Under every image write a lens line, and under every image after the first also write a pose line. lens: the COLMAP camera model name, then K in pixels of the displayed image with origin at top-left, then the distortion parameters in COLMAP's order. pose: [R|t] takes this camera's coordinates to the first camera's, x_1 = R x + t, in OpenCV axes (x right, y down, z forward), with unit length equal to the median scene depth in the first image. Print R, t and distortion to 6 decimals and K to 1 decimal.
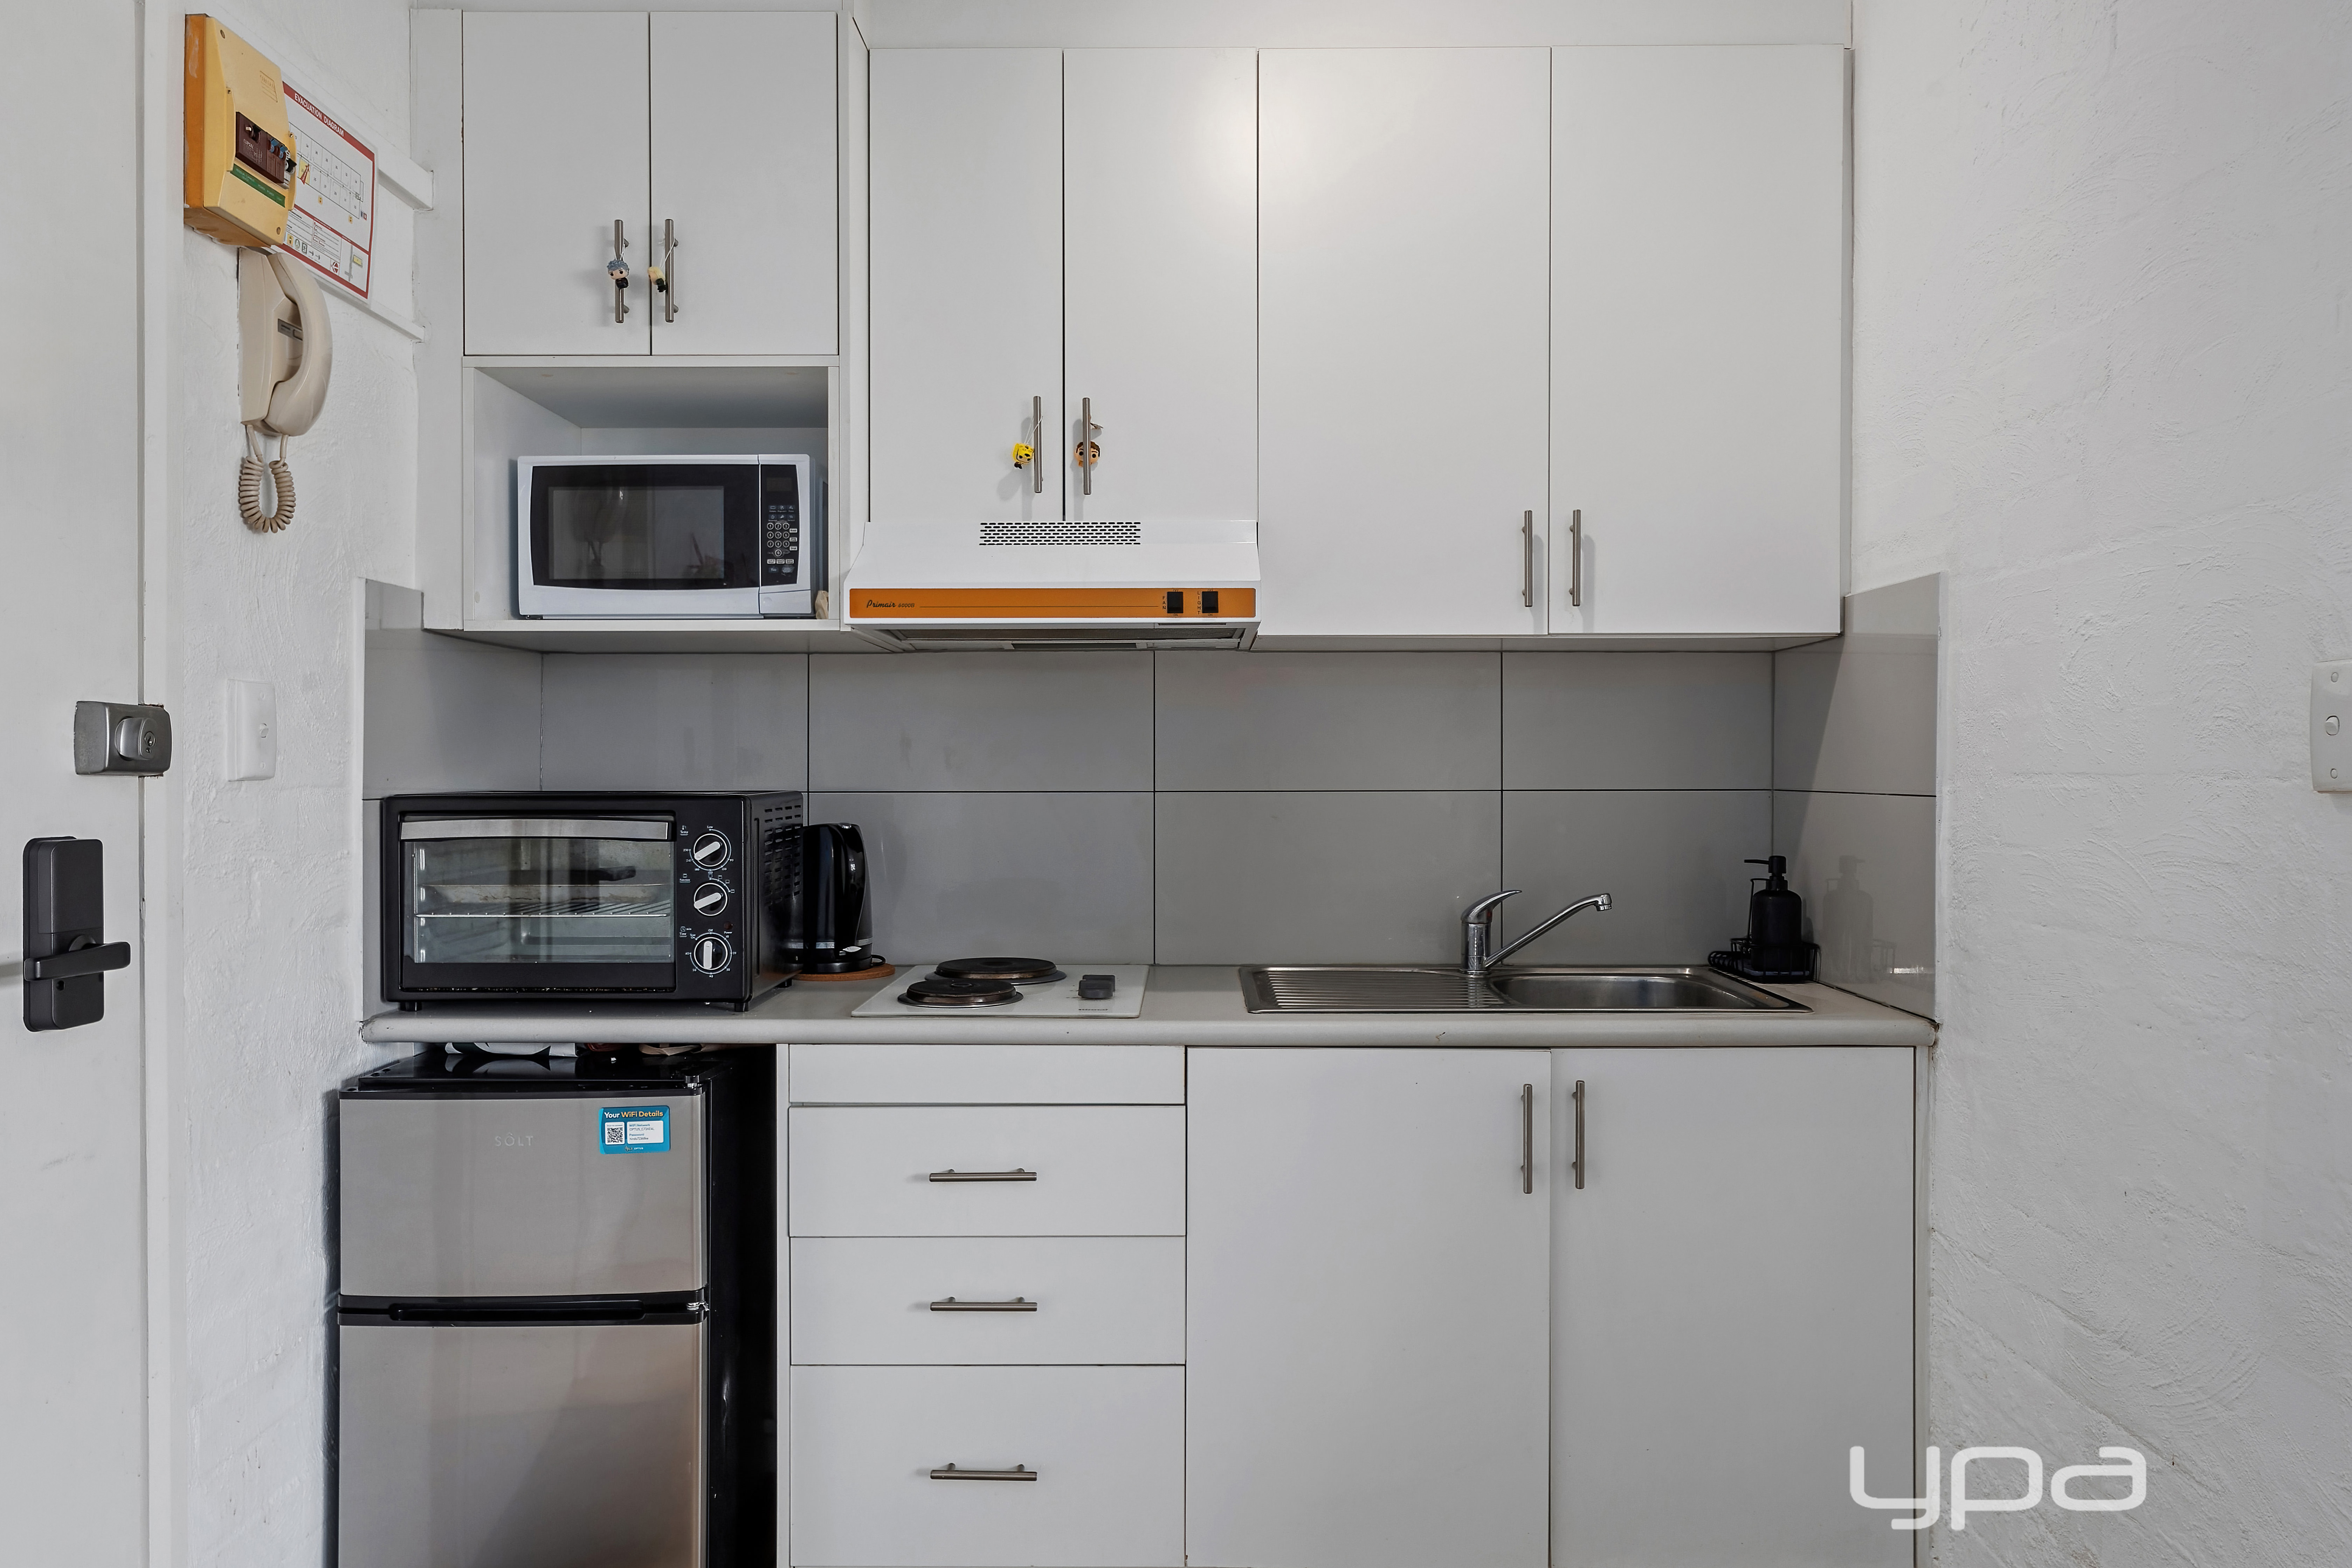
lens RADIAL K [[1610.4, 0, 1176.8], [0, 1610.4, 776.6], [0, 0, 1]] dist [0.000032, -0.000860]
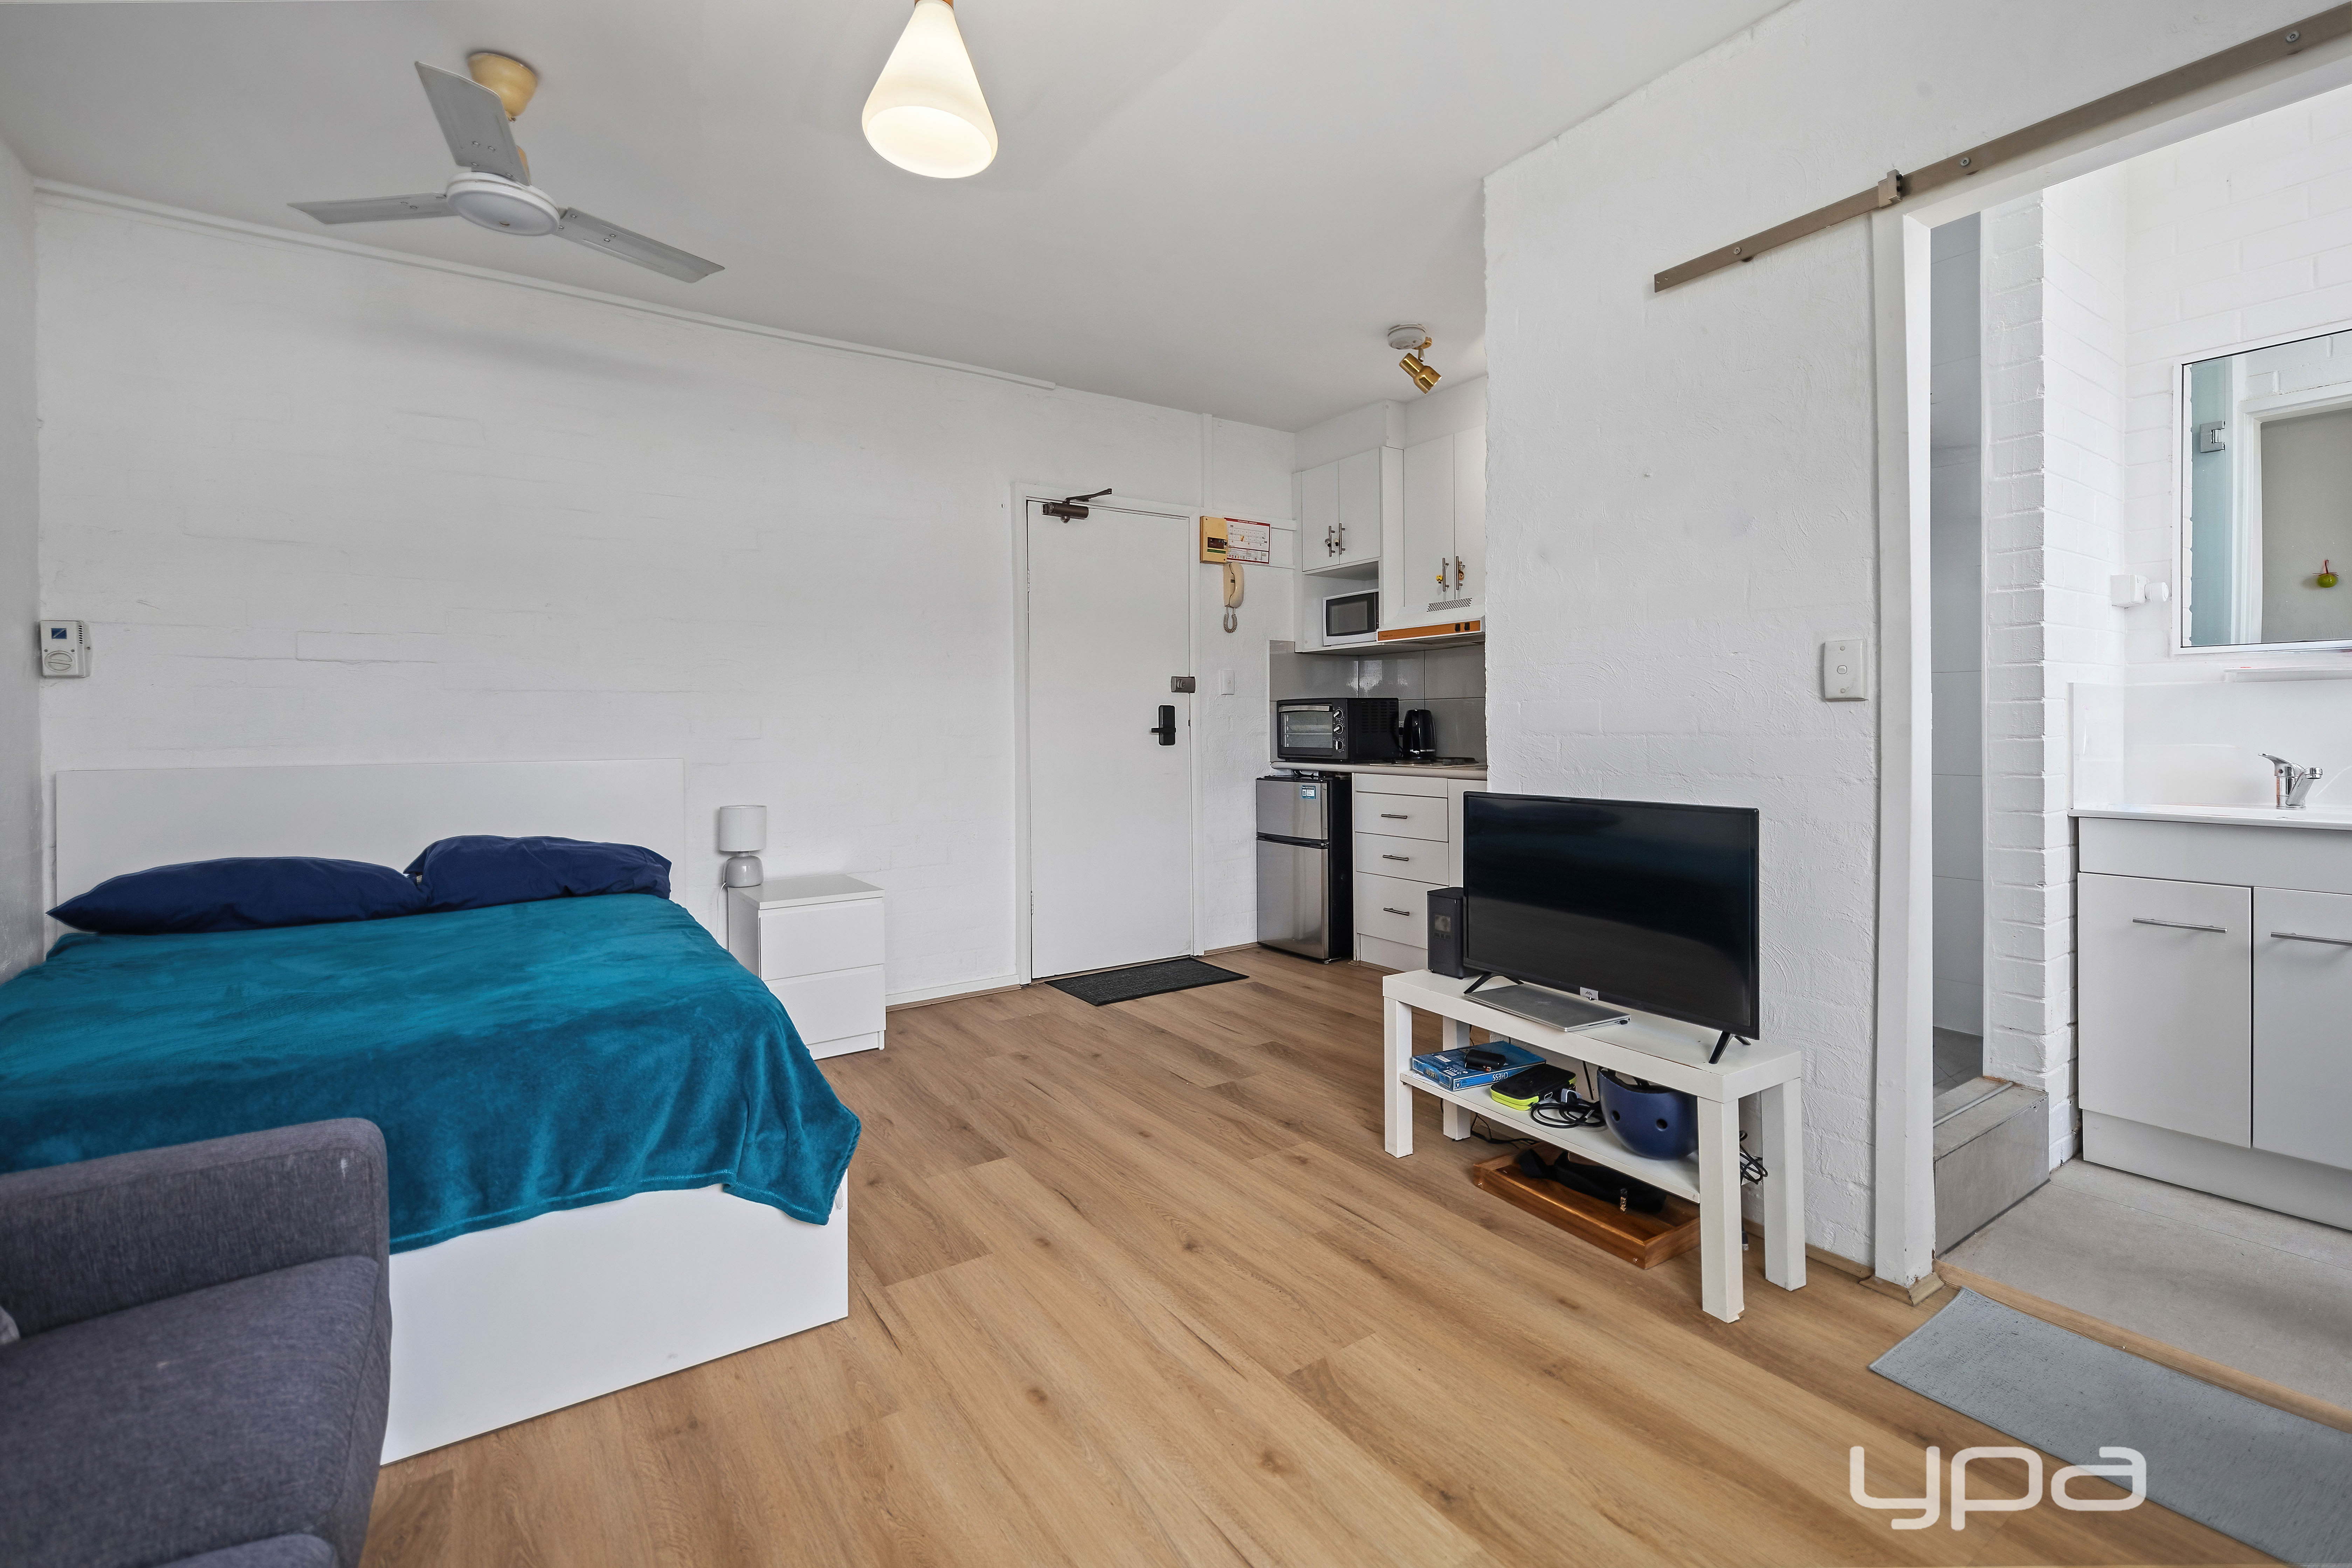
lens RADIAL K [[1034.9, 0, 1198.5], [0, 1034.9, 728.4], [0, 0, 1]] dist [-0.000417, 0.000096]
pose [[0.564097, 0.001119, -0.825708, 1.315598], [0.004376, 0.999981, 0.004344, 0.065339], [0.825697, -0.006064, 0.564081, -0.450955]]
